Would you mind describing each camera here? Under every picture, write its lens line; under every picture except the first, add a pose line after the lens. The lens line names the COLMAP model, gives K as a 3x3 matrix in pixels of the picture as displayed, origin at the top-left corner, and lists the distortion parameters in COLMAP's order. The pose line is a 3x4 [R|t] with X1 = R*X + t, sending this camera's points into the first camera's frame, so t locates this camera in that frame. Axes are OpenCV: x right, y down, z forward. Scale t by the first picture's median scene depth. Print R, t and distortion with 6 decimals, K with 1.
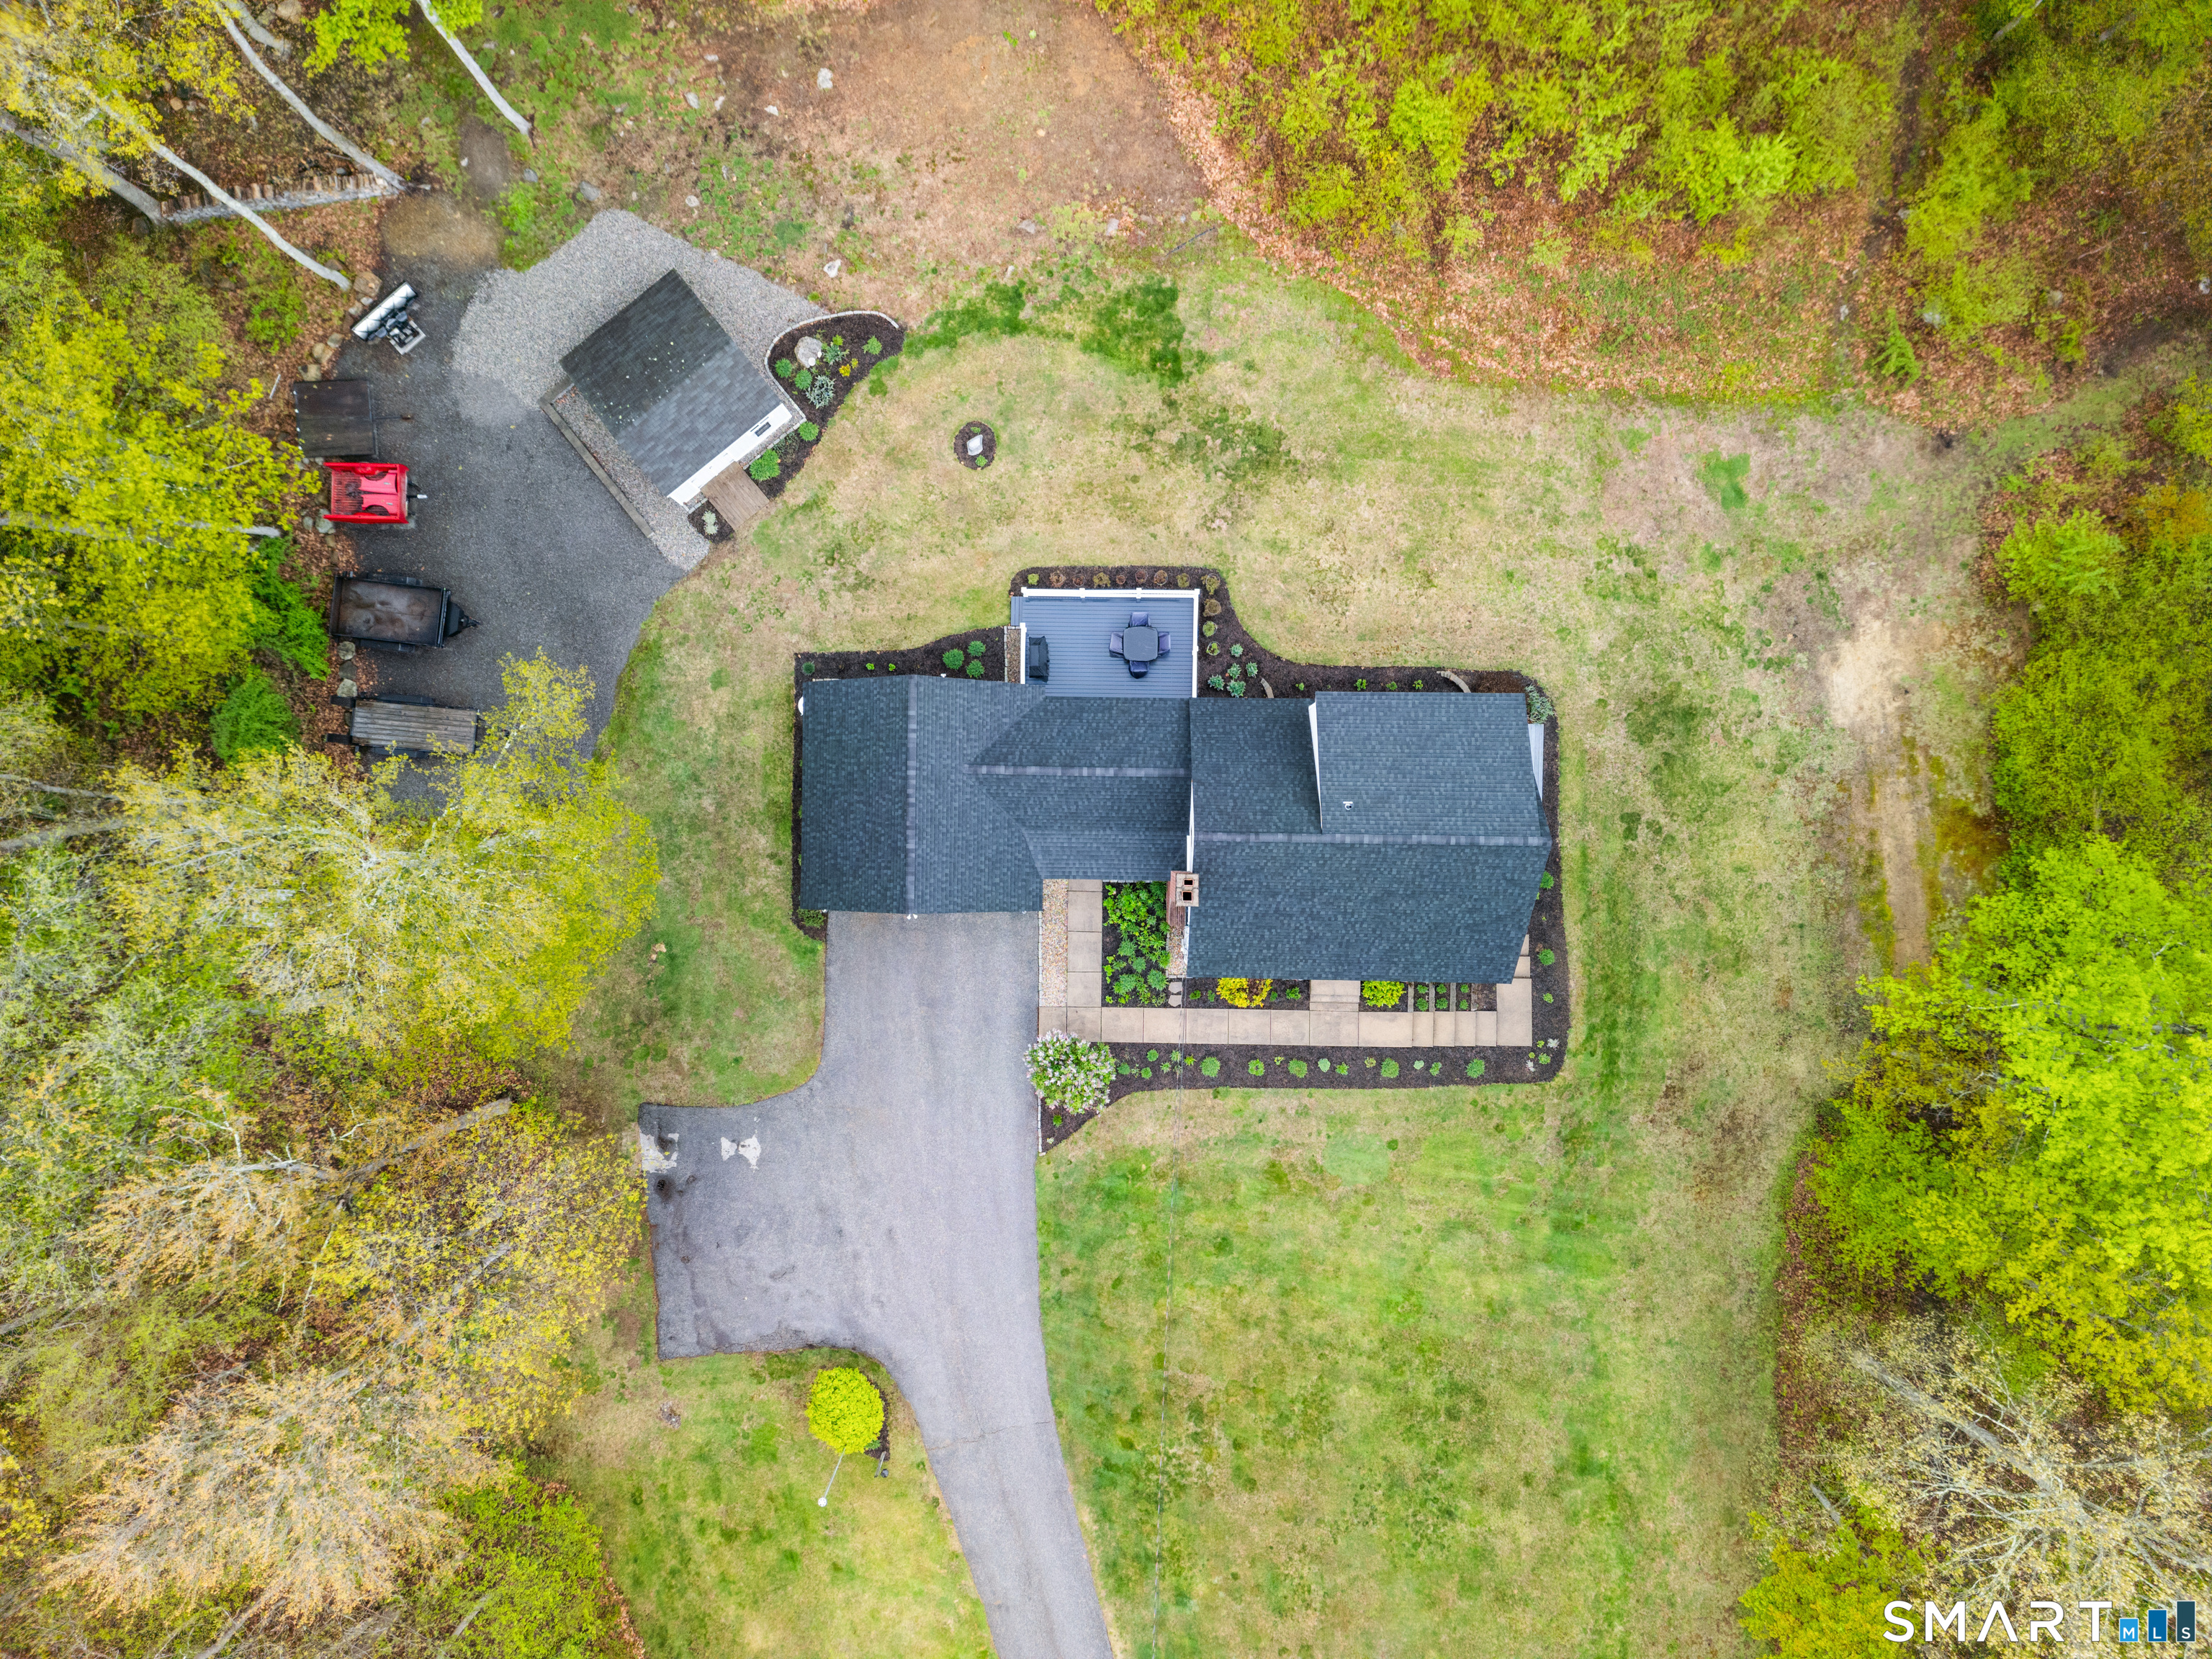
lens RADIAL K [[1546.3, 0, 1090.9], [0, 1546.3, 836.8], [0, 0, 1]] dist [0.071371, -0.081695]
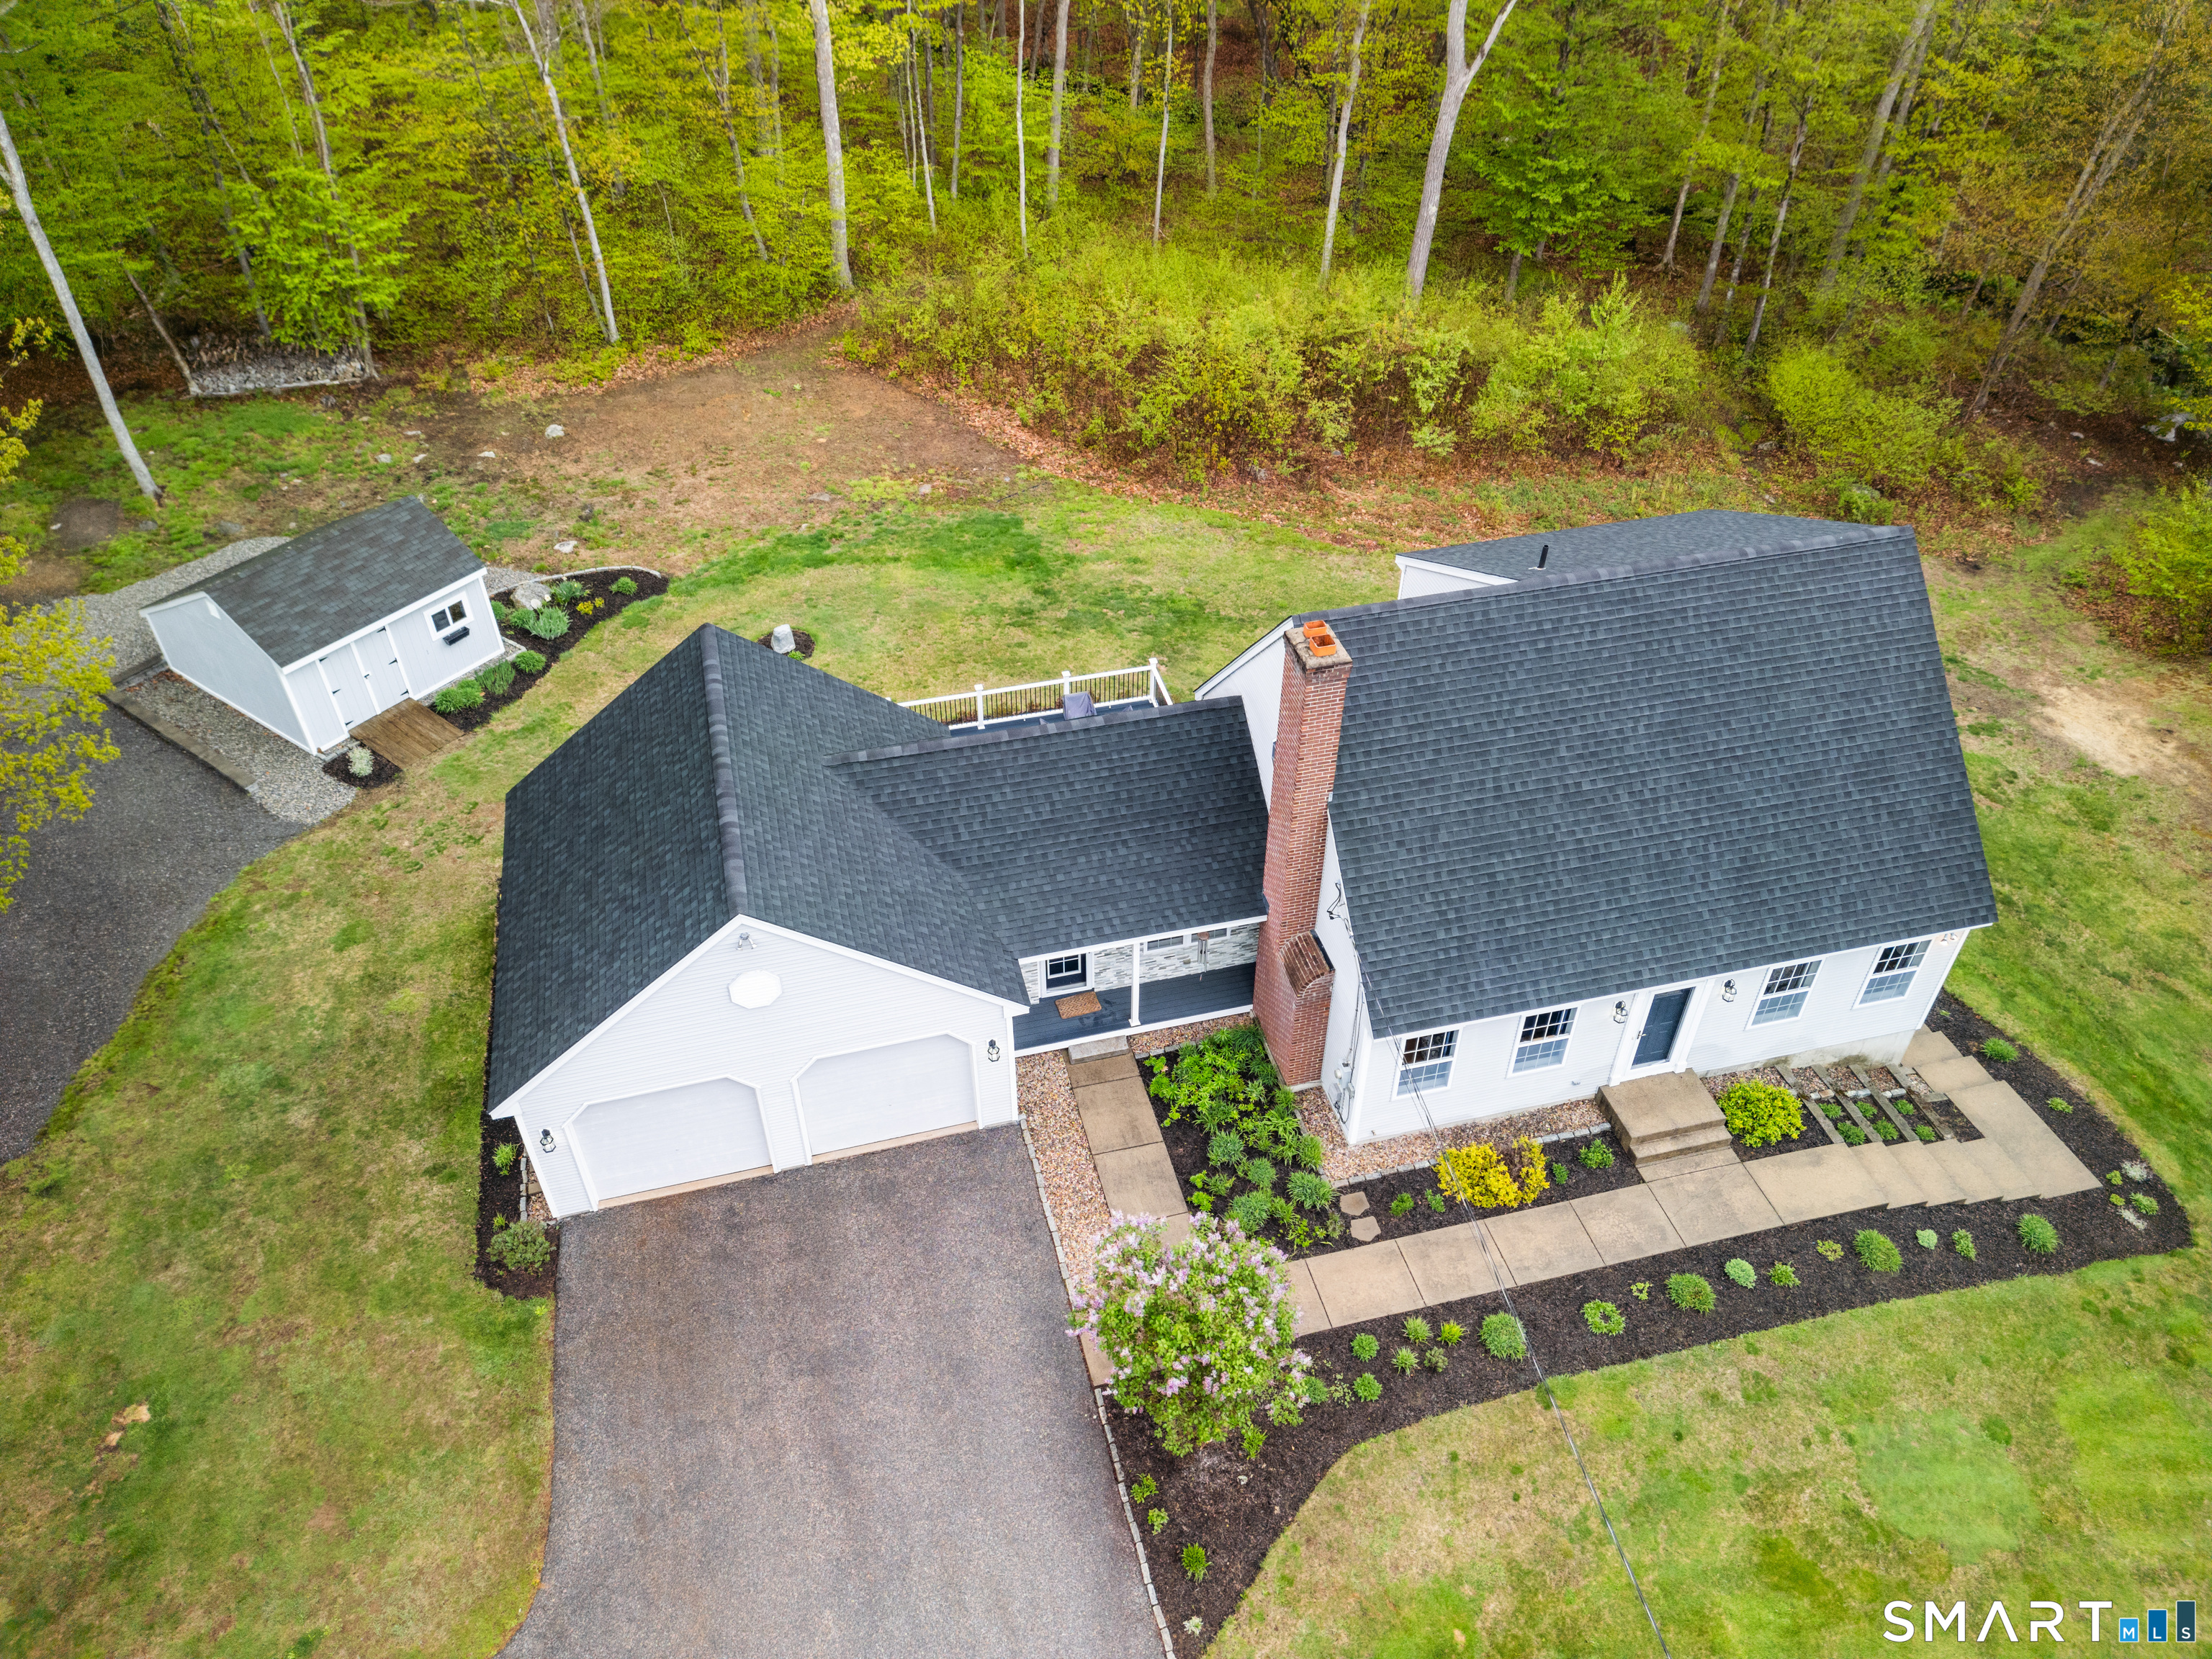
lens RADIAL K [[1546.3, 0, 1090.9], [0, 1546.3, 836.8], [0, 0, 1]] dist [0.071371, -0.081695]
pose [[0.967218, -0.157926, 0.198868, -0.093000], [0.253738, 0.632755, -0.731600, 0.340619], [-0.010296, 0.758077, 0.652084, 0.615619]]
